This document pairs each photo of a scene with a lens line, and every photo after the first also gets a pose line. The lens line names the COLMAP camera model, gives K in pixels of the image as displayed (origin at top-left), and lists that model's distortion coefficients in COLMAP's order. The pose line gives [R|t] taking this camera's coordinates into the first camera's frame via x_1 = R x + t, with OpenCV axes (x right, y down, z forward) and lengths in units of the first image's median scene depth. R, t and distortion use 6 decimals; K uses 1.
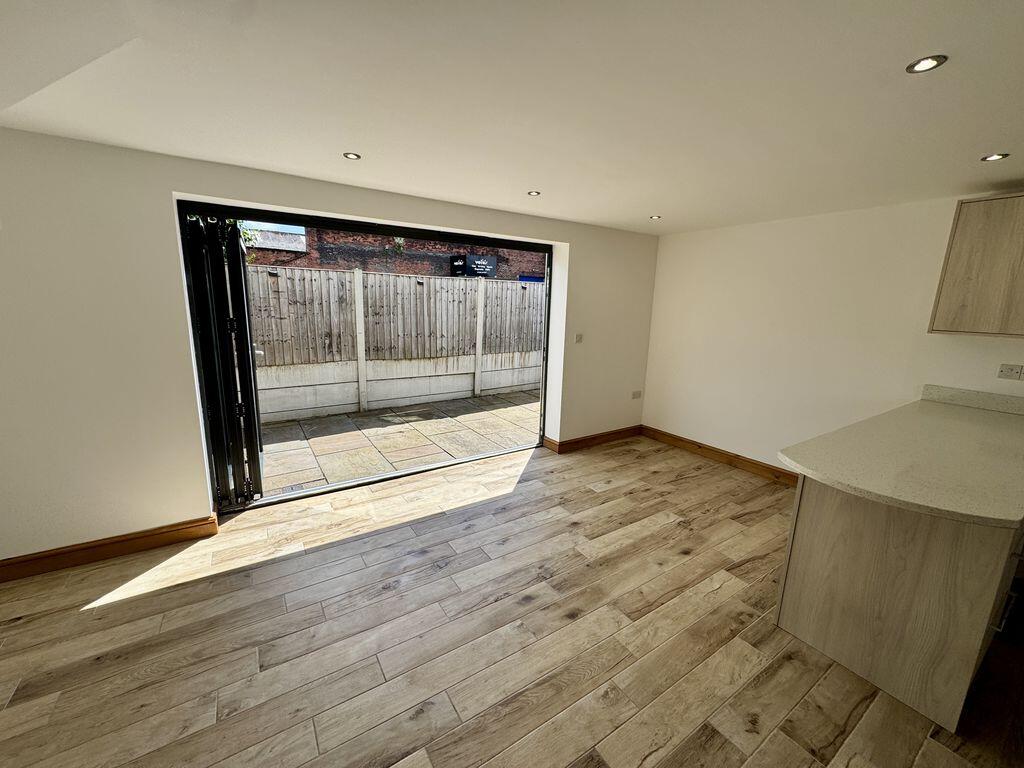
lens RADIAL K [[410.2, 0, 512.5], [0, 410.2, 384.5], [0, 0, 1]] dist [-0.003505, 0.000794]
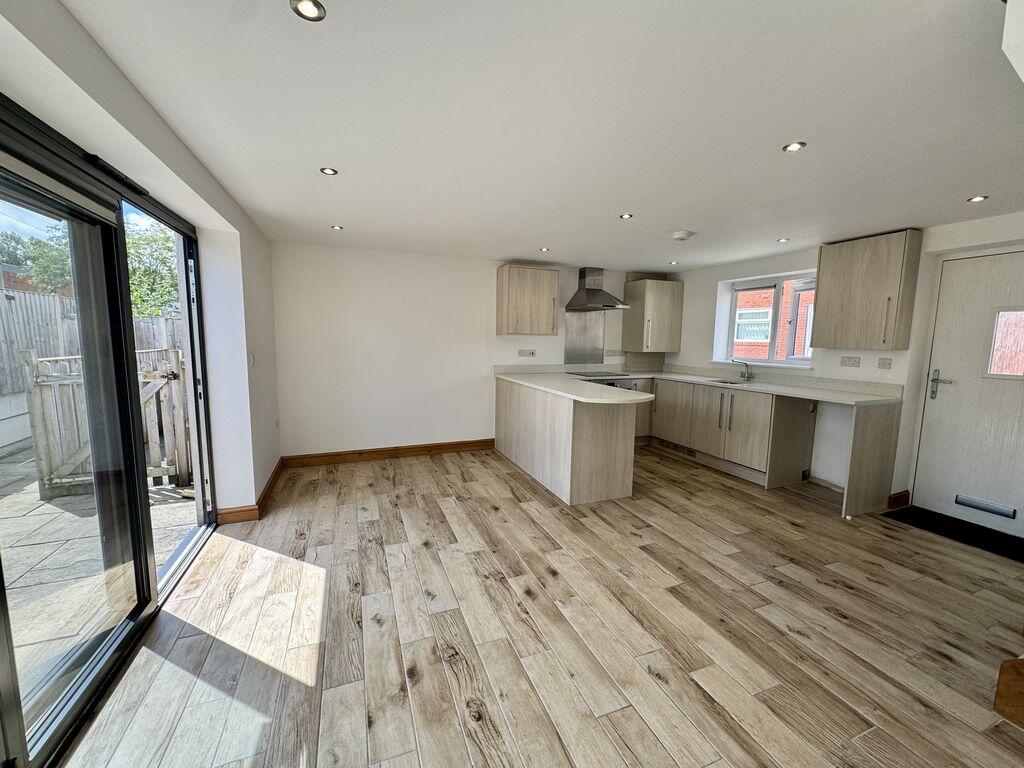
lens RADIAL K [[410.2, 0, 511.5], [0, 410.2, 384.4], [0, 0, 1]] dist [-0.003505, 0.000794]
pose [[0.204051, -0.135912, 0.969480, -0.486598], [0.185266, 0.977781, 0.098082, -0.055510], [-0.961270, 0.159598, 0.224697, 0.388768]]
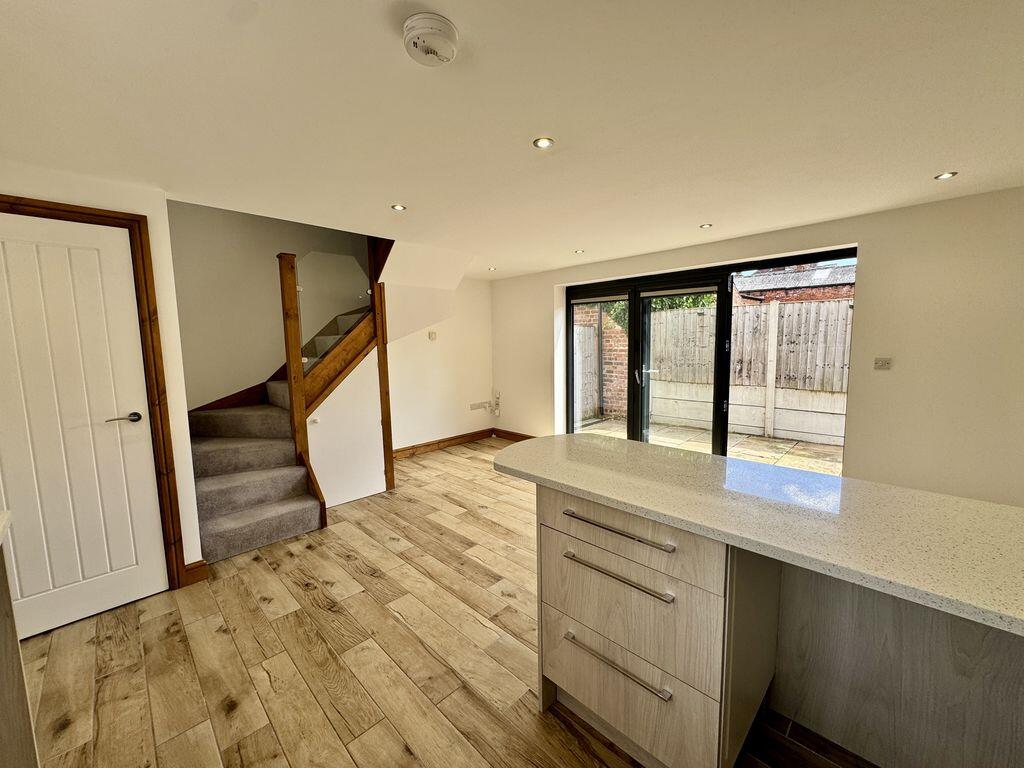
lens RADIAL K [[410.2, 0, 511.5], [0, 410.2, 384.9], [0, 0, 1]] dist [-0.003505, 0.000794]
pose [[0.200048, 0.075369, -0.976883, 0.758814], [-0.169621, 0.984646, 0.041233, 0.005912], [0.964992, 0.157451, 0.209761, 0.221197]]
